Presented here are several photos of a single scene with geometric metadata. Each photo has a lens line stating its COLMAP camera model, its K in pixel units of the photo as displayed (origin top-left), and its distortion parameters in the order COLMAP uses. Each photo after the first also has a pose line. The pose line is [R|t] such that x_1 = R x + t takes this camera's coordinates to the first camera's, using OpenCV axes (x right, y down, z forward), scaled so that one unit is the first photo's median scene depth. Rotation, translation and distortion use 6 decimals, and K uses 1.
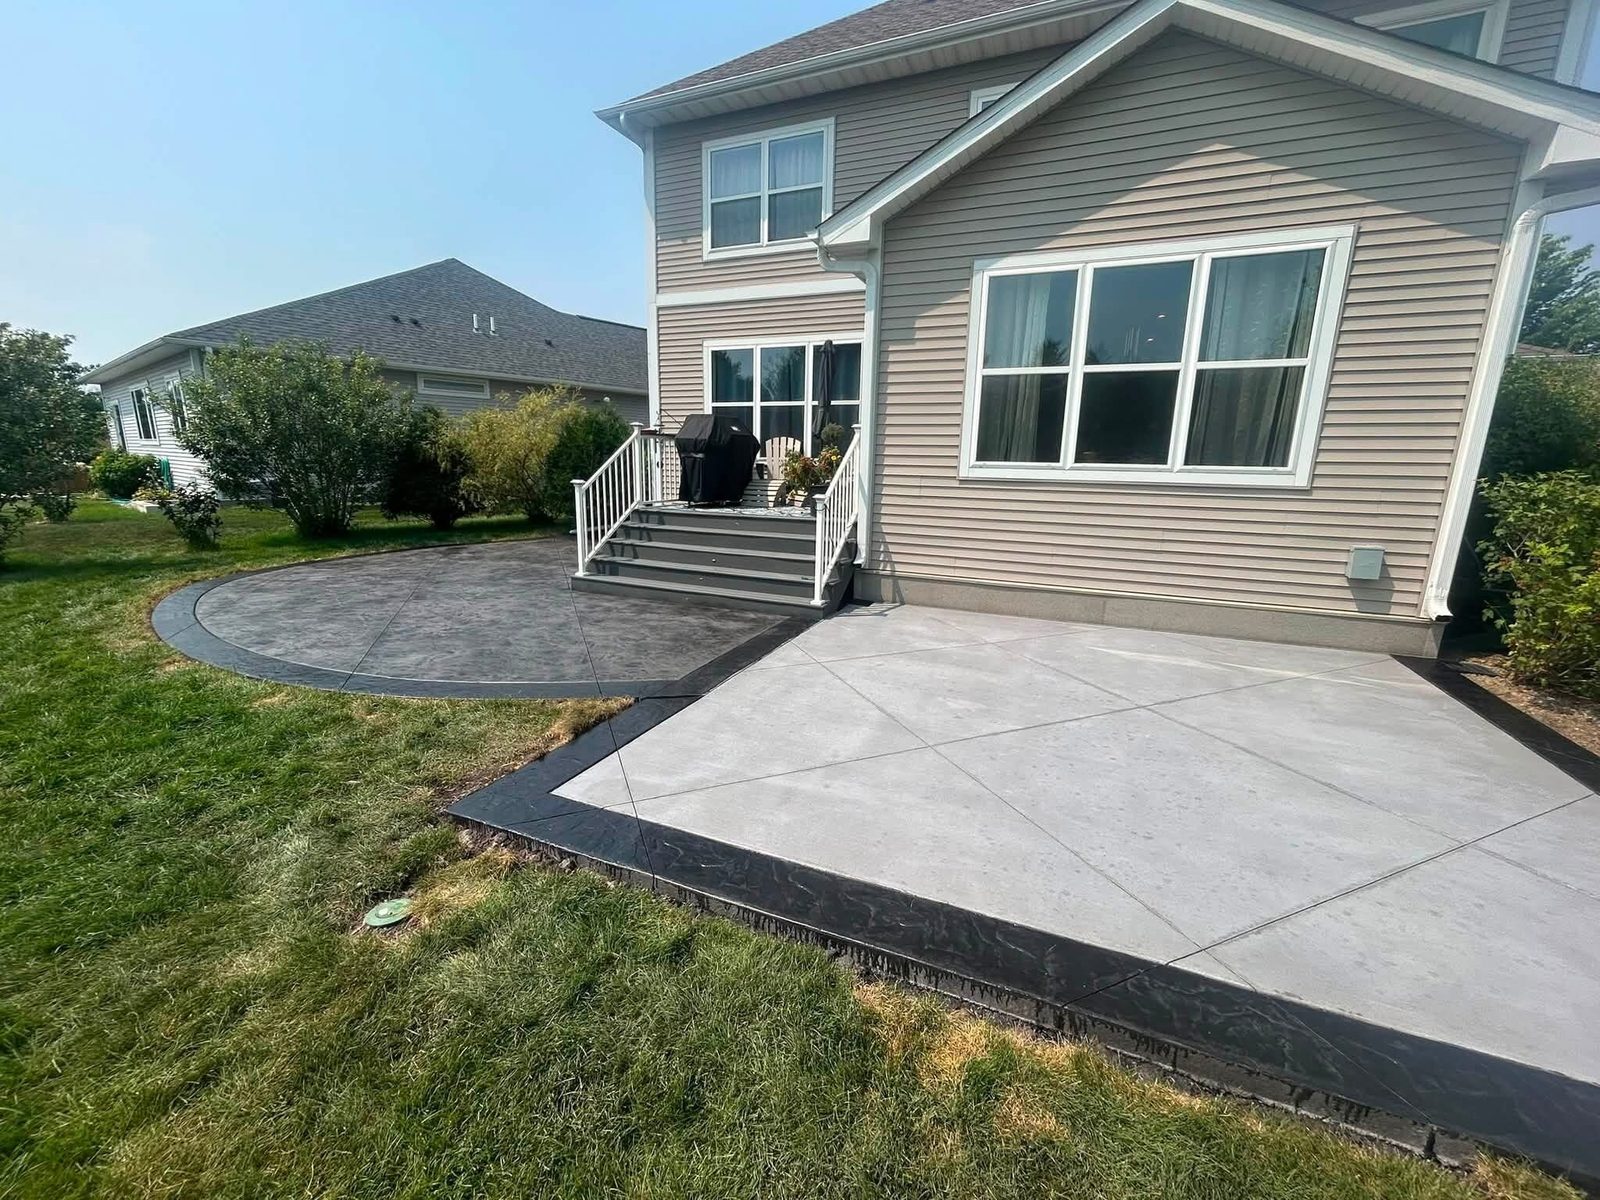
lens RADIAL K [[651.0, 0, 799.7], [0, 651.0, 596.5], [0, 0, 1]] dist [-0.003771, 0.001070]
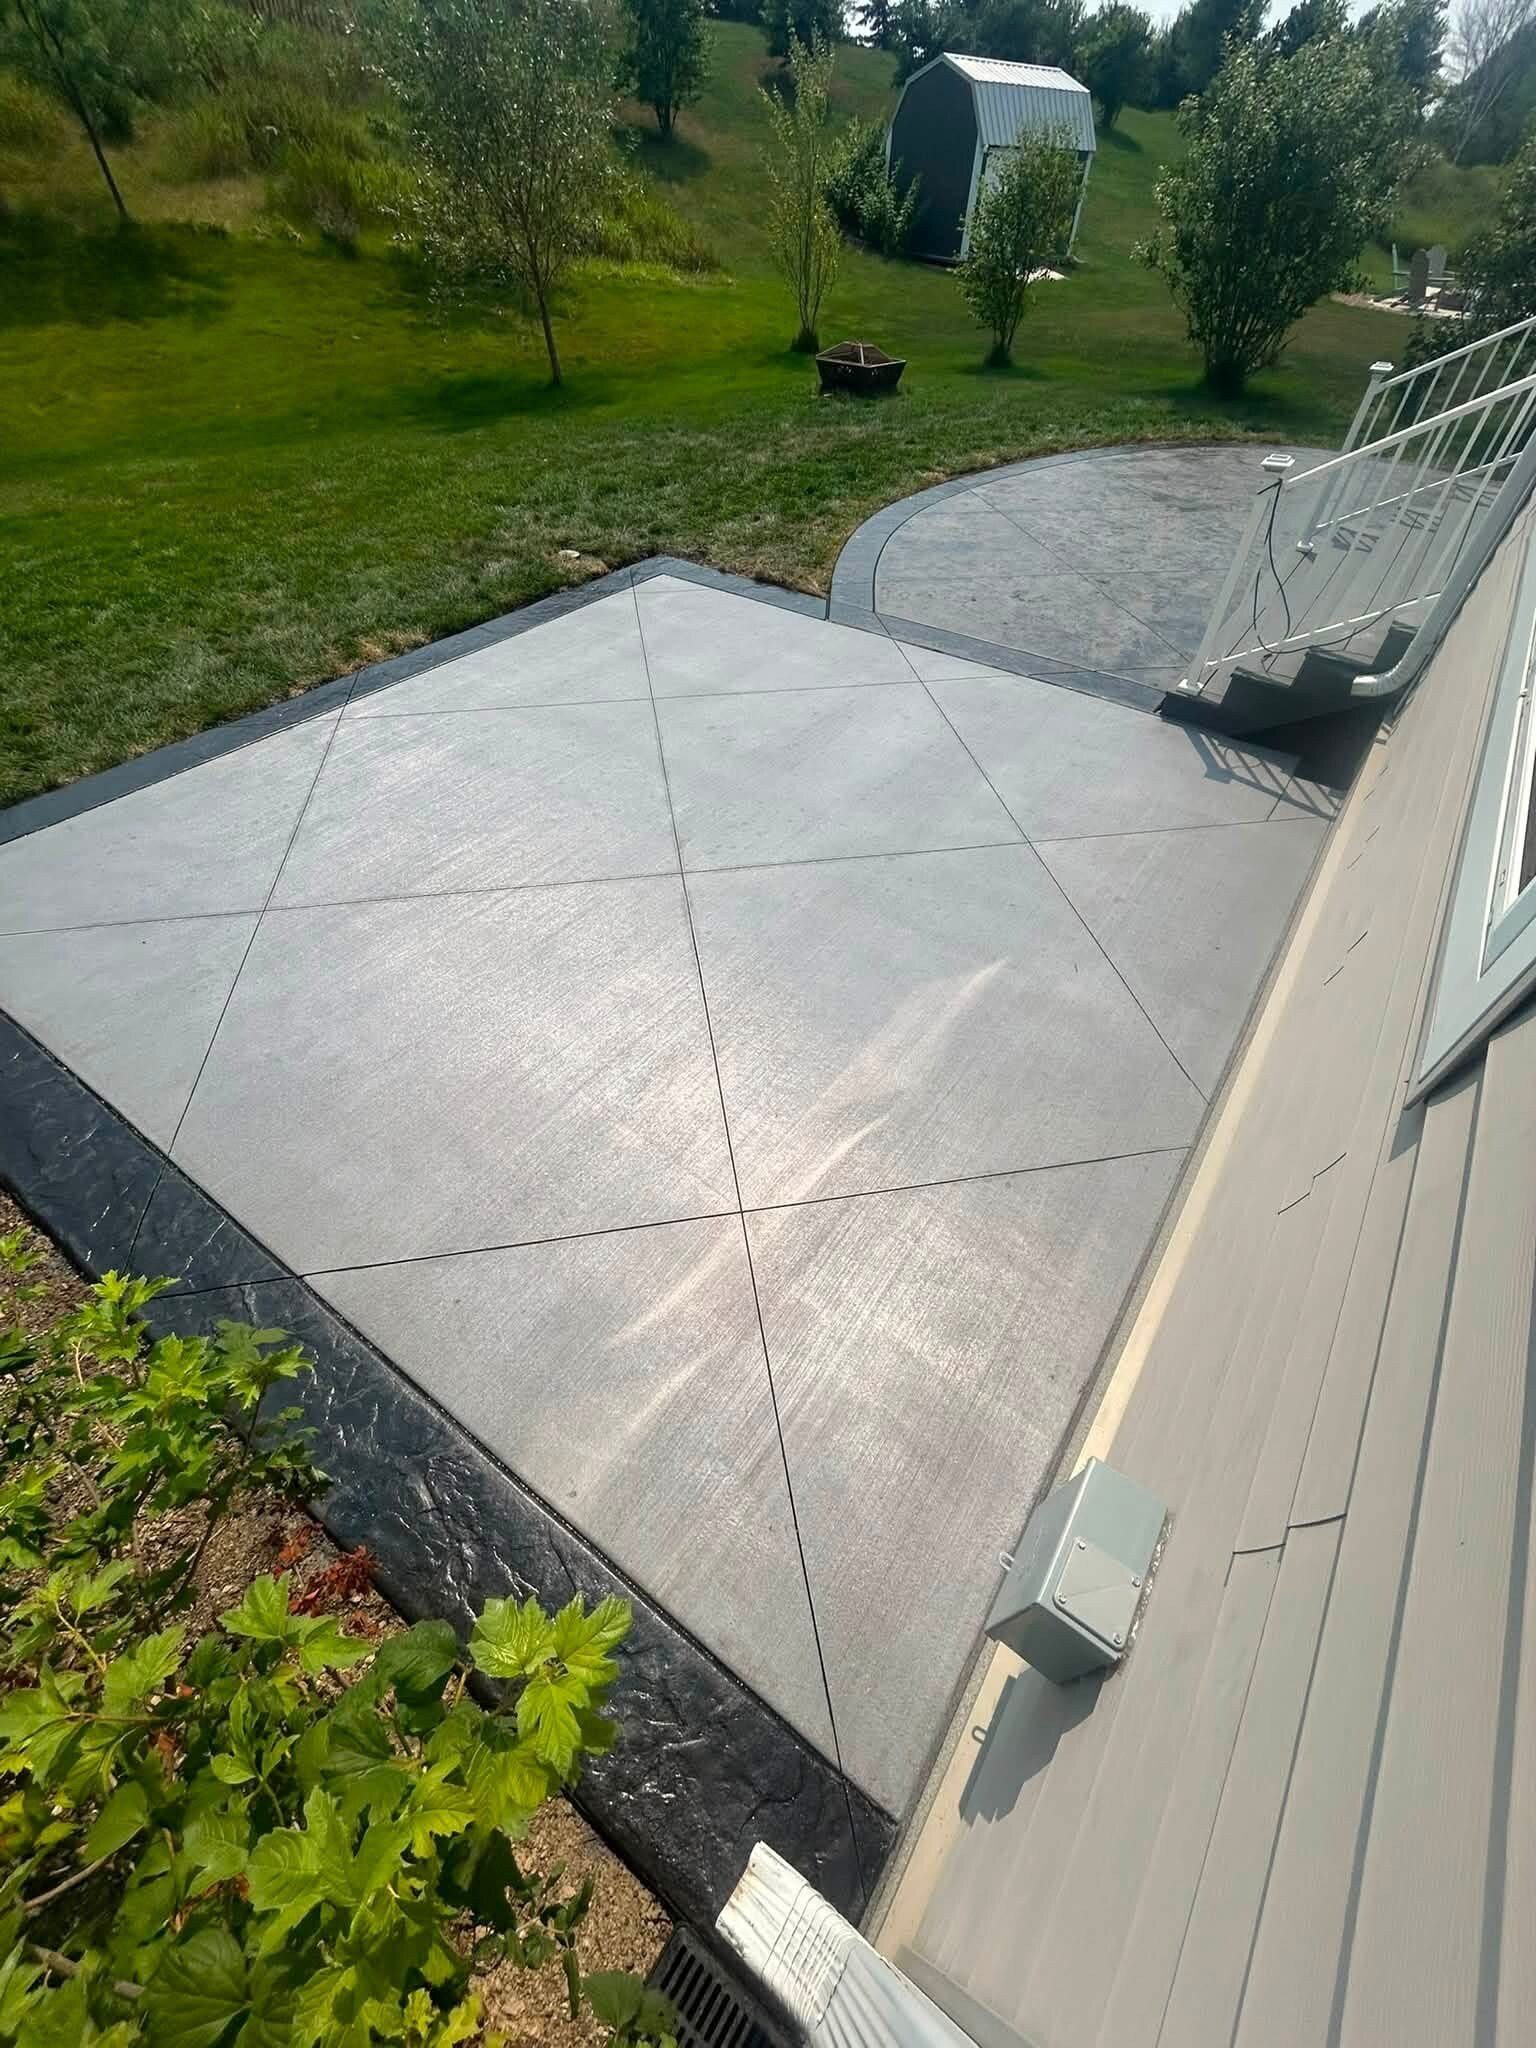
lens RADIAL K [[833.3, 0, 776.8], [0, 833.3, 1025.8], [0, 0, 1]] dist [-0.003771, 0.001070]
pose [[-0.207393, 0.692620, -0.690844, 0.820888], [-0.239671, 0.648702, 0.722318, -0.241503], [0.948444, 0.315379, 0.031465, 0.774335]]
